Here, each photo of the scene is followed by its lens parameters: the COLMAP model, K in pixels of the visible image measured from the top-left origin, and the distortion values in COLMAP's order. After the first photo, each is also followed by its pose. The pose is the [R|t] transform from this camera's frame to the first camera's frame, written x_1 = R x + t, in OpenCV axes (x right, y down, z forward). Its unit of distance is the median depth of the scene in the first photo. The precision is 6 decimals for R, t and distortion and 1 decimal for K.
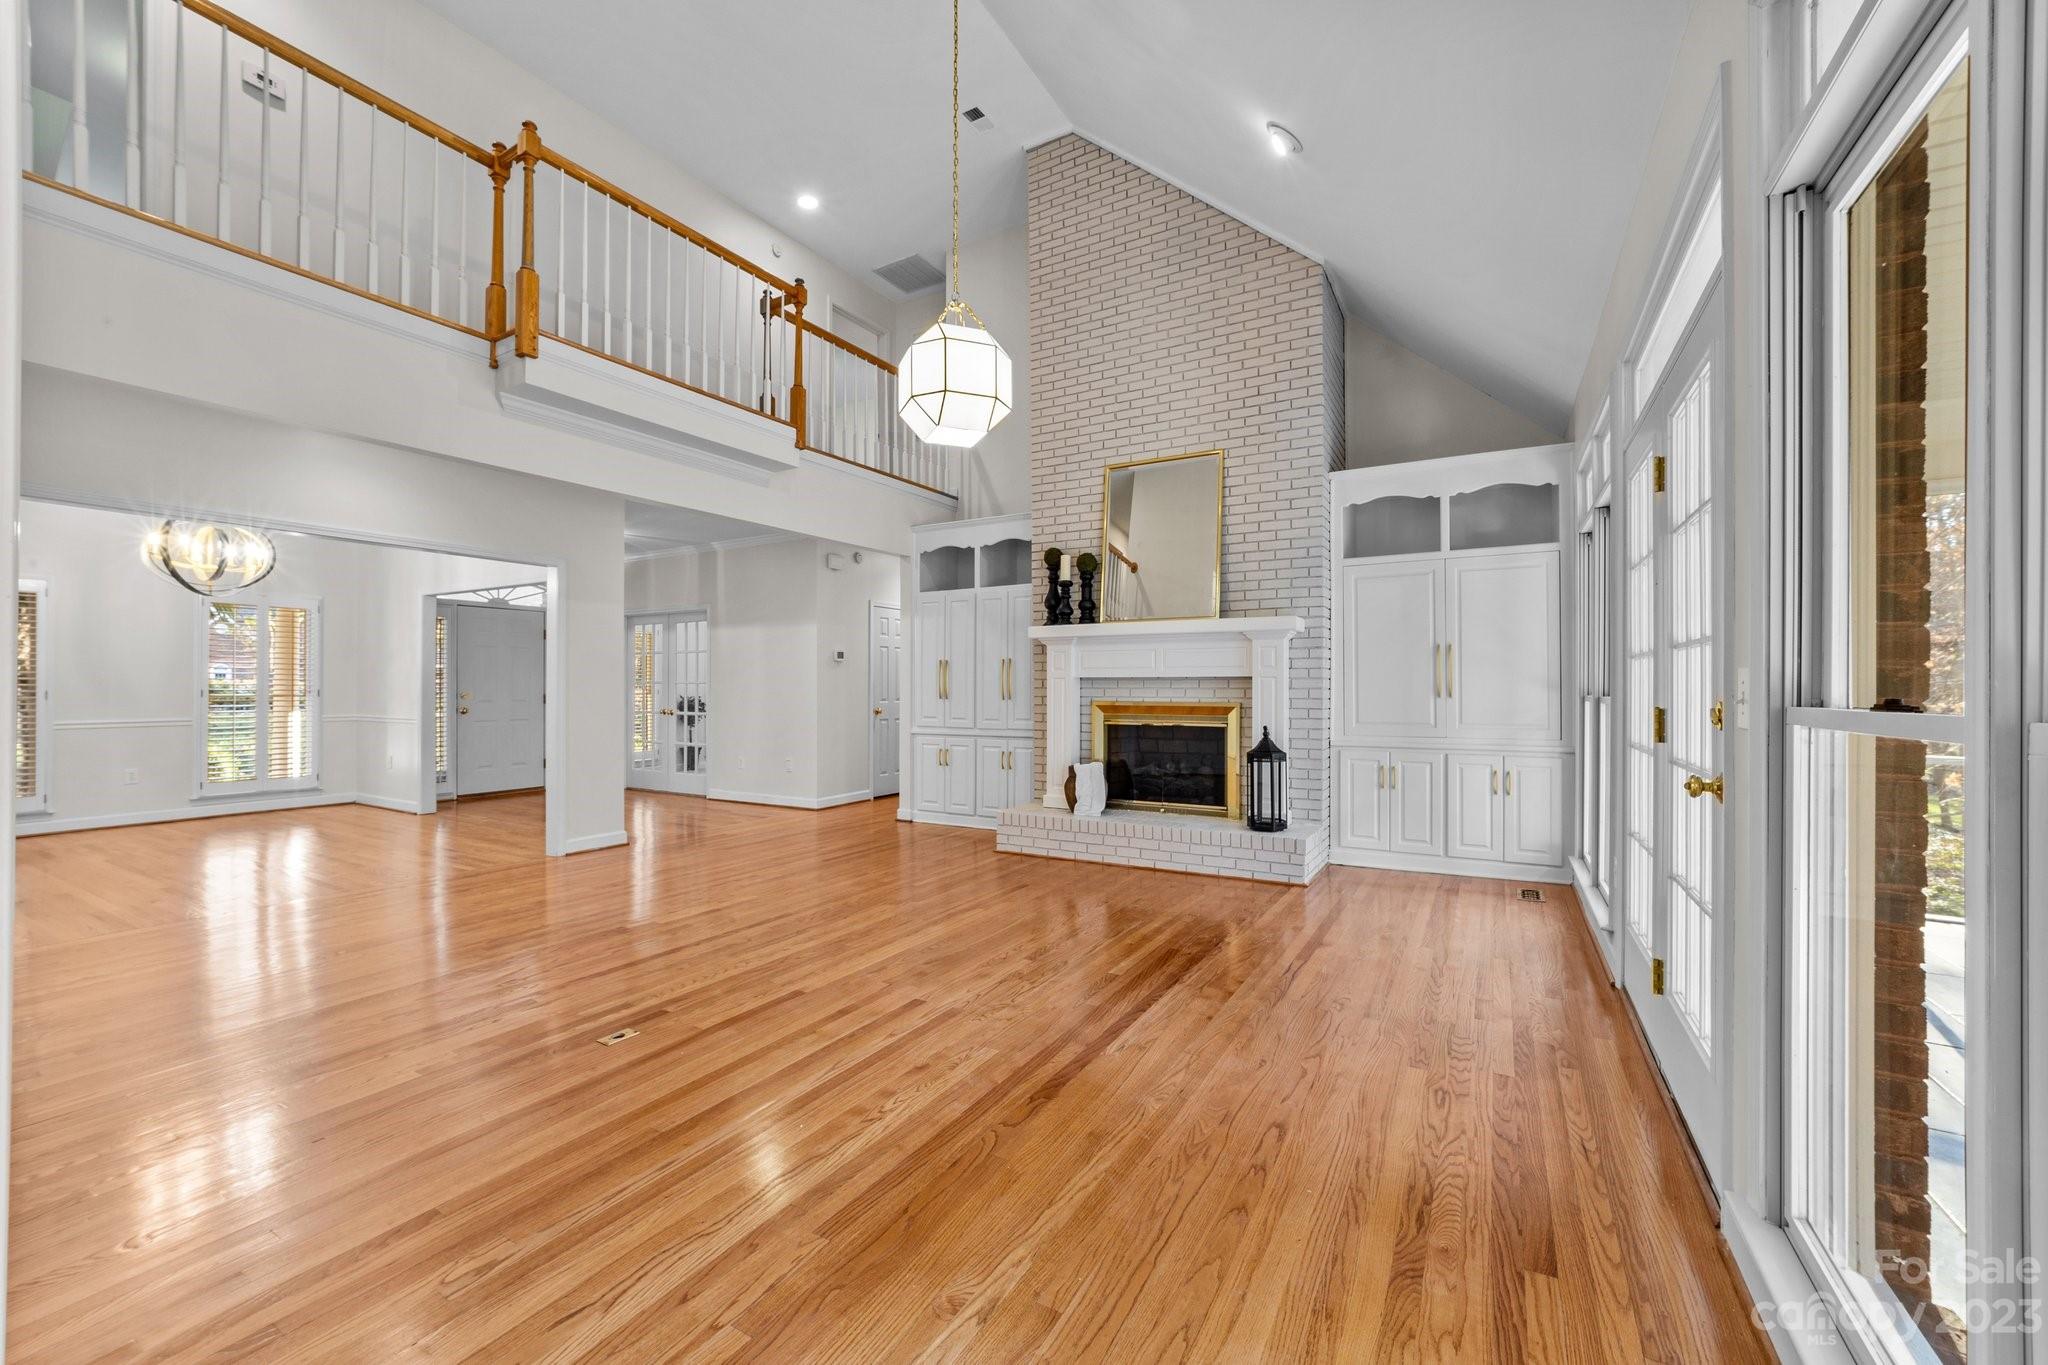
lens RADIAL K [[807.2, 0, 1024.0], [0, 807.2, 682.5], [0, 0, 1]] dist [-0.014551, 0.000241]
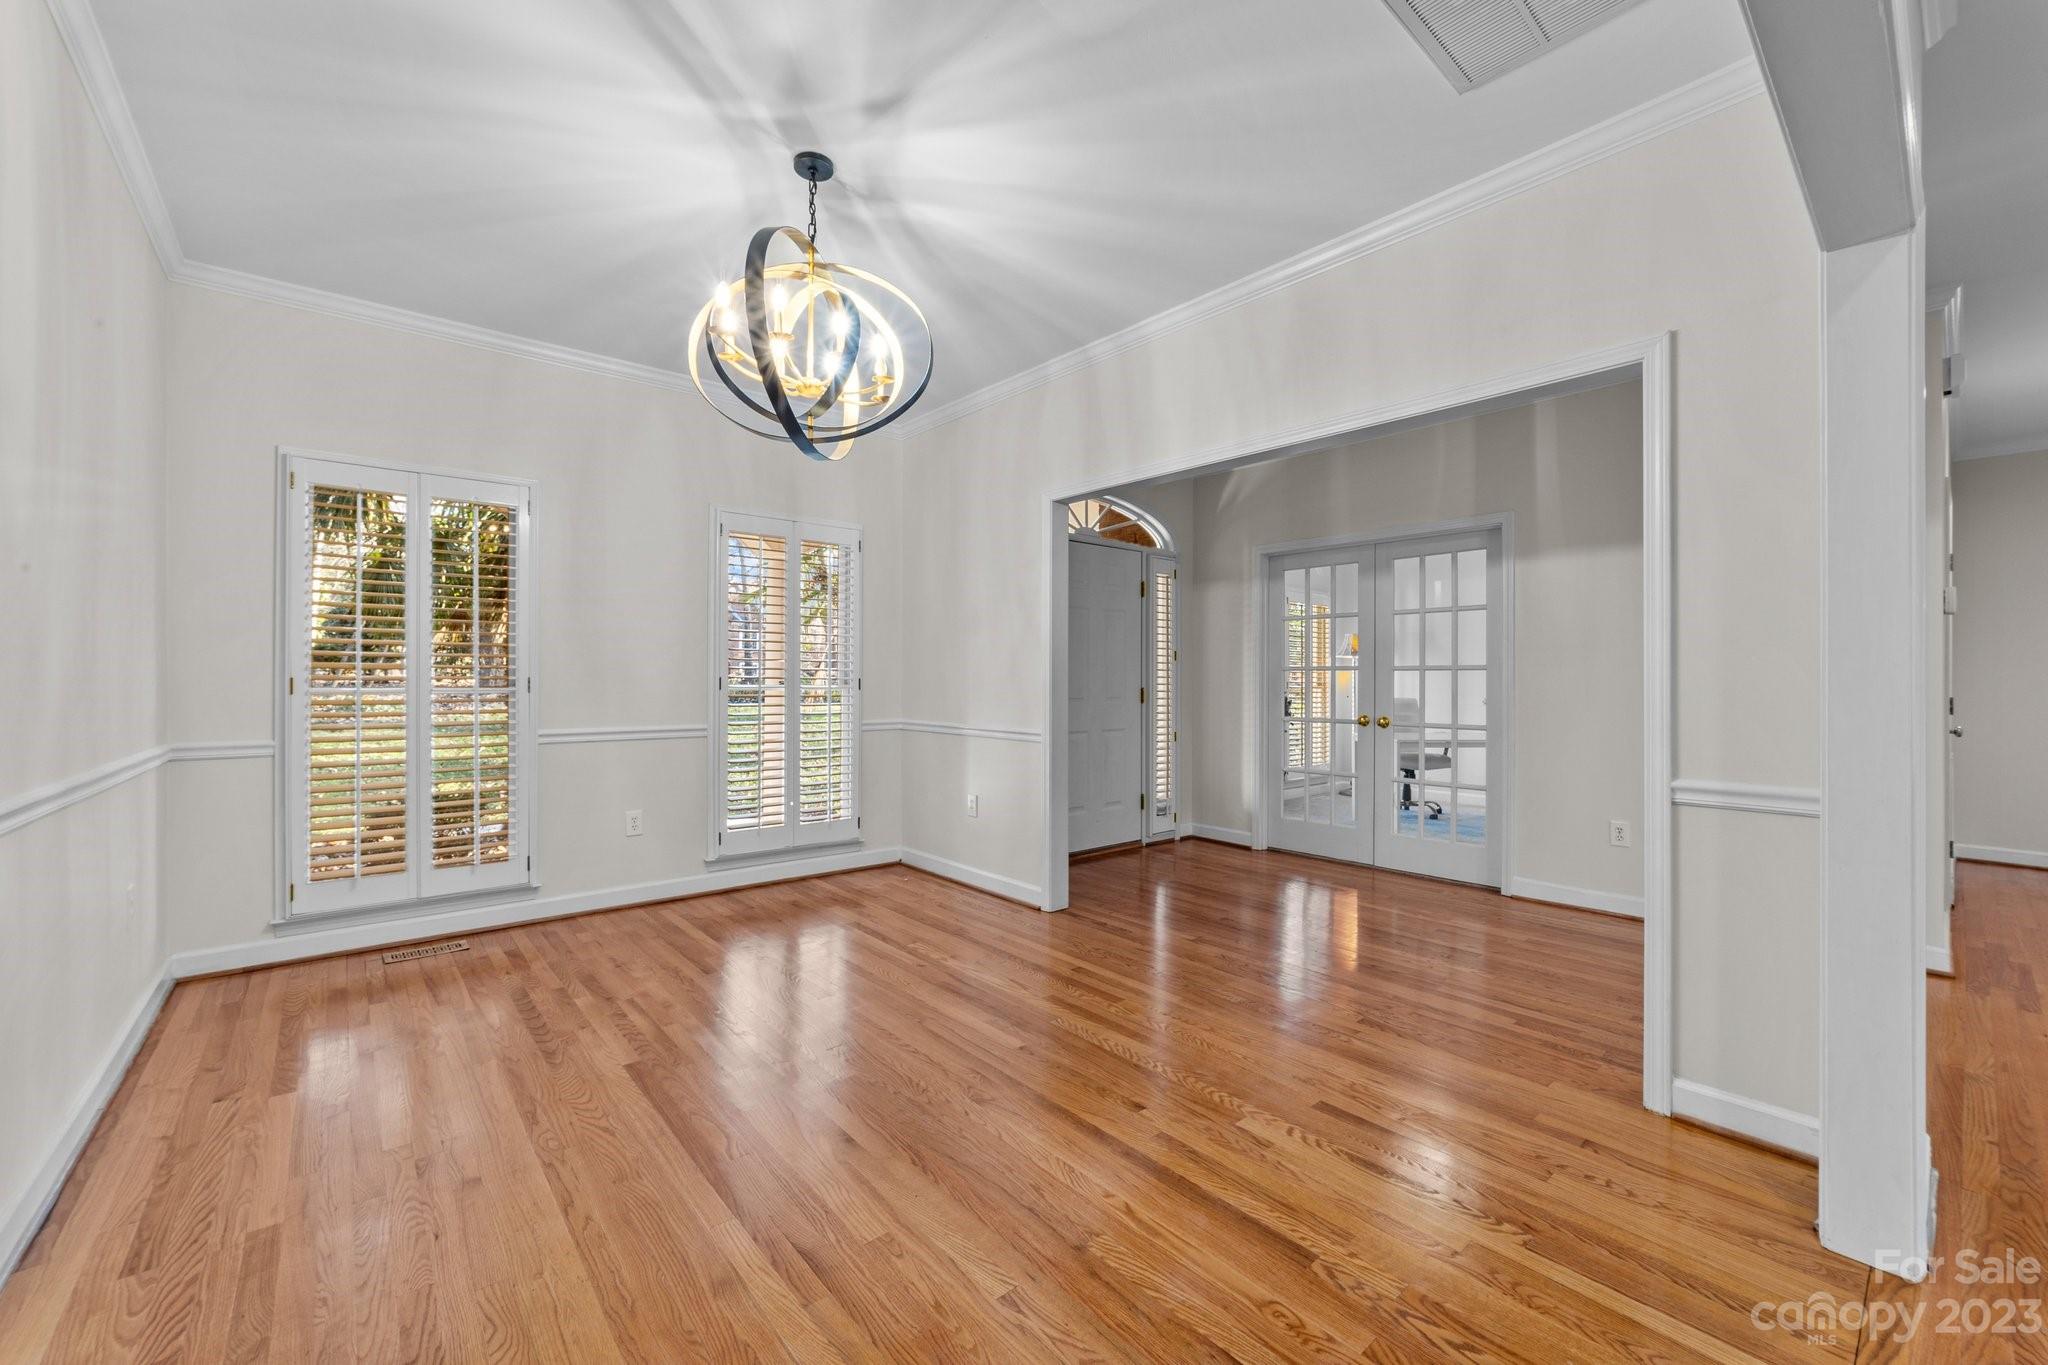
lens RADIAL K [[815.5, 0, 1029.9], [0, 815.5, 690.8], [0, 0, 1]] dist [-0.013424, 0.000190]
pose [[0.944826, 0.006768, -0.327502, -0.825317], [-0.000837, 0.999833, 0.018246, 0.009704], [0.327570, -0.016965, 0.944674, 0.676706]]
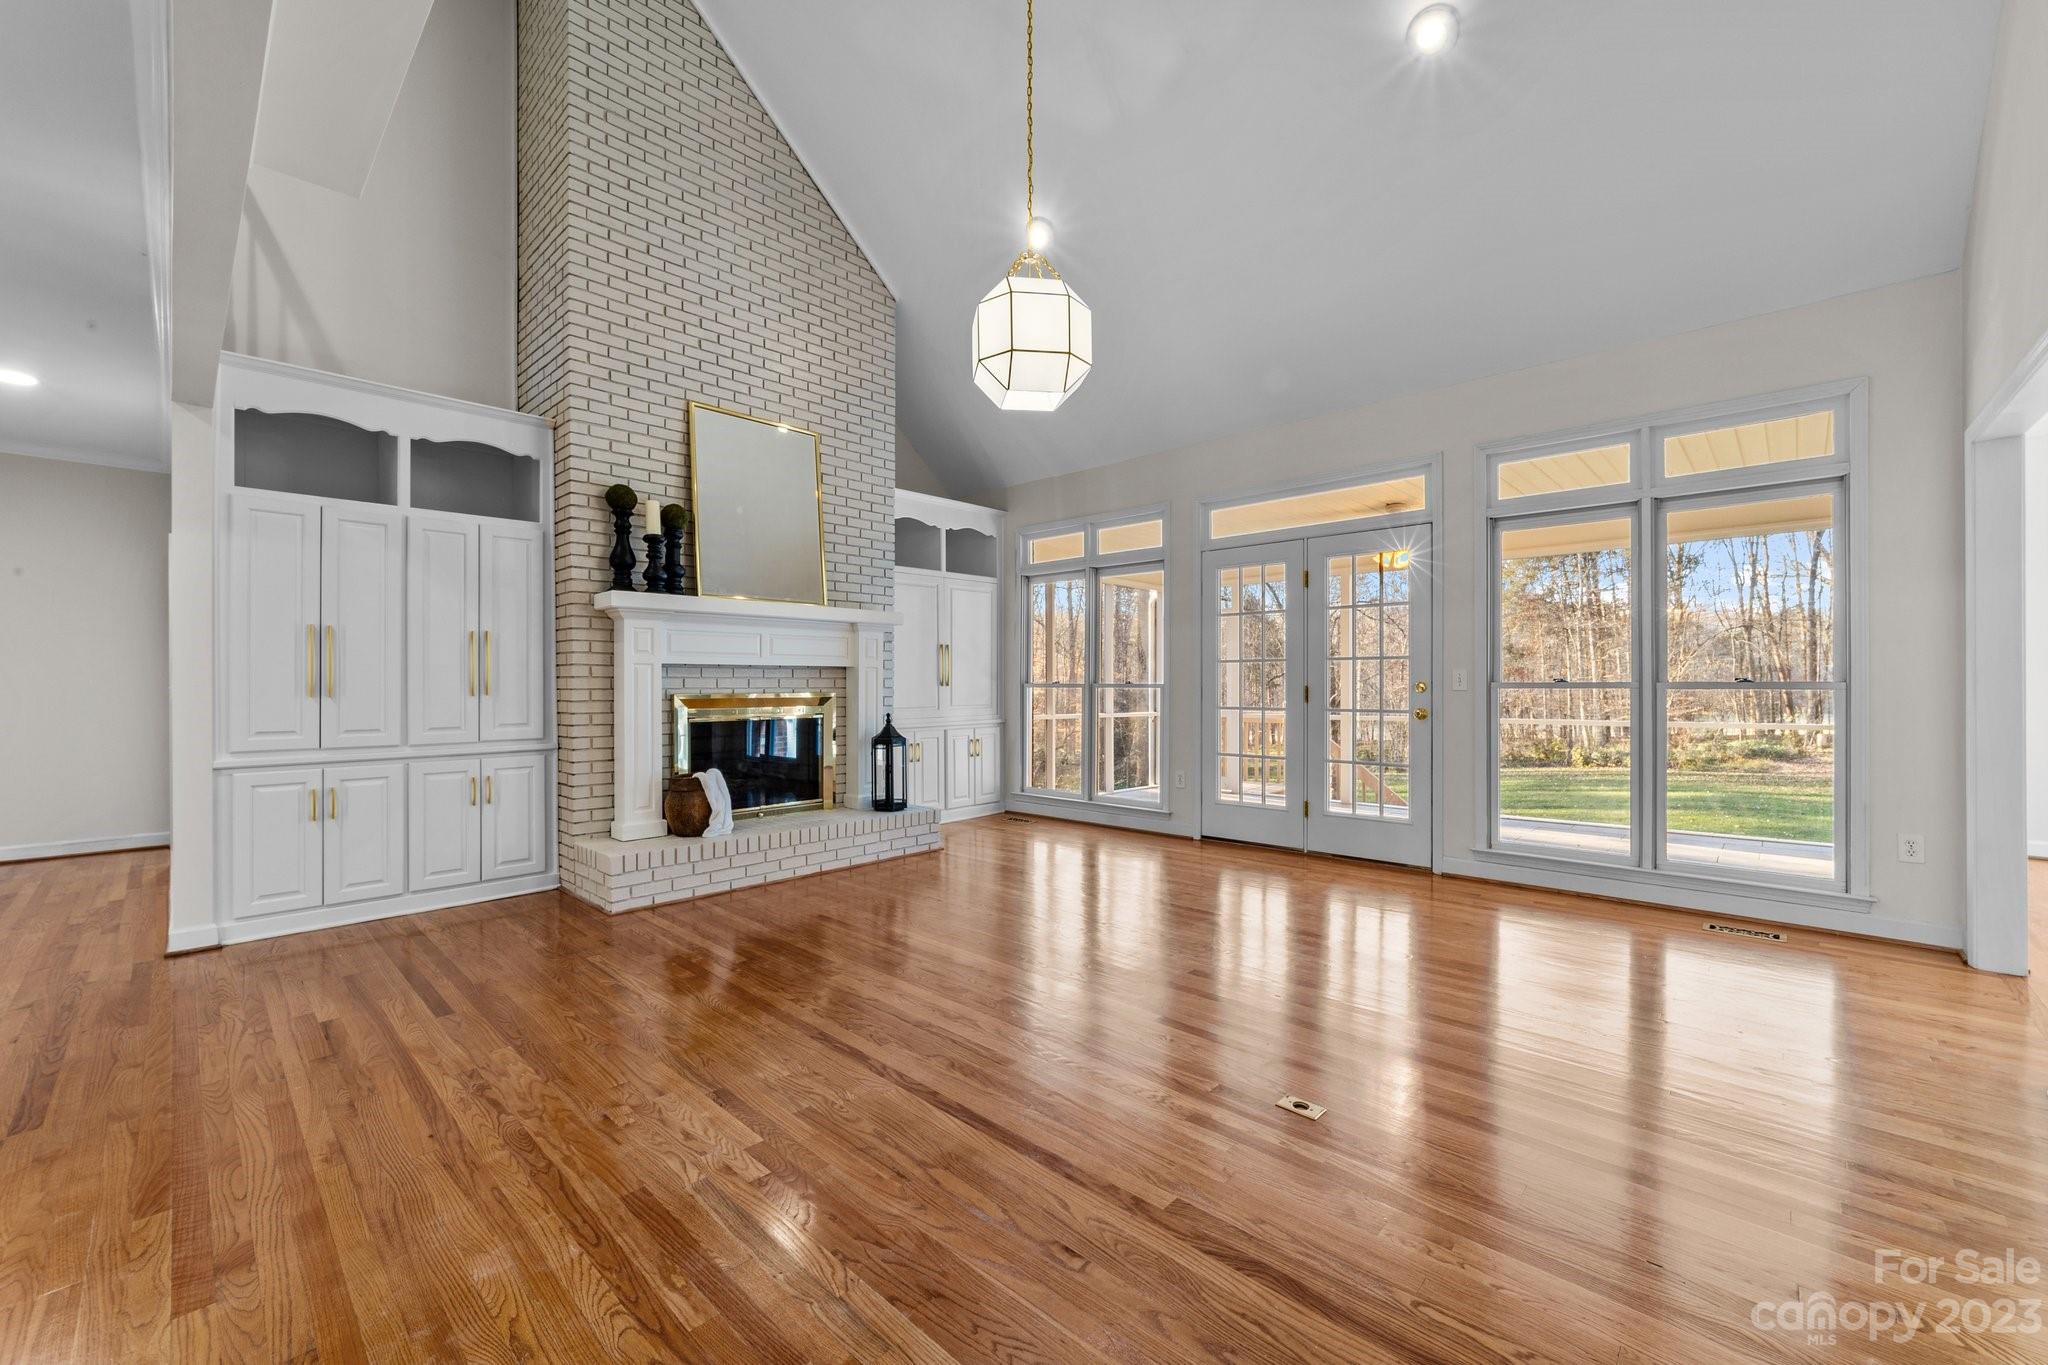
lens RADIAL K [[825.8, 0, 1017.0], [0, 825.8, 678.9], [0, 0, 1]] dist [-0.001021, 0.000087]
pose [[0.235698, 0.002675, 0.971823, -0.692252], [-0.005231, 0.999985, -0.001484, 0.008875], [-0.971812, -0.004734, 0.235708, 0.547324]]
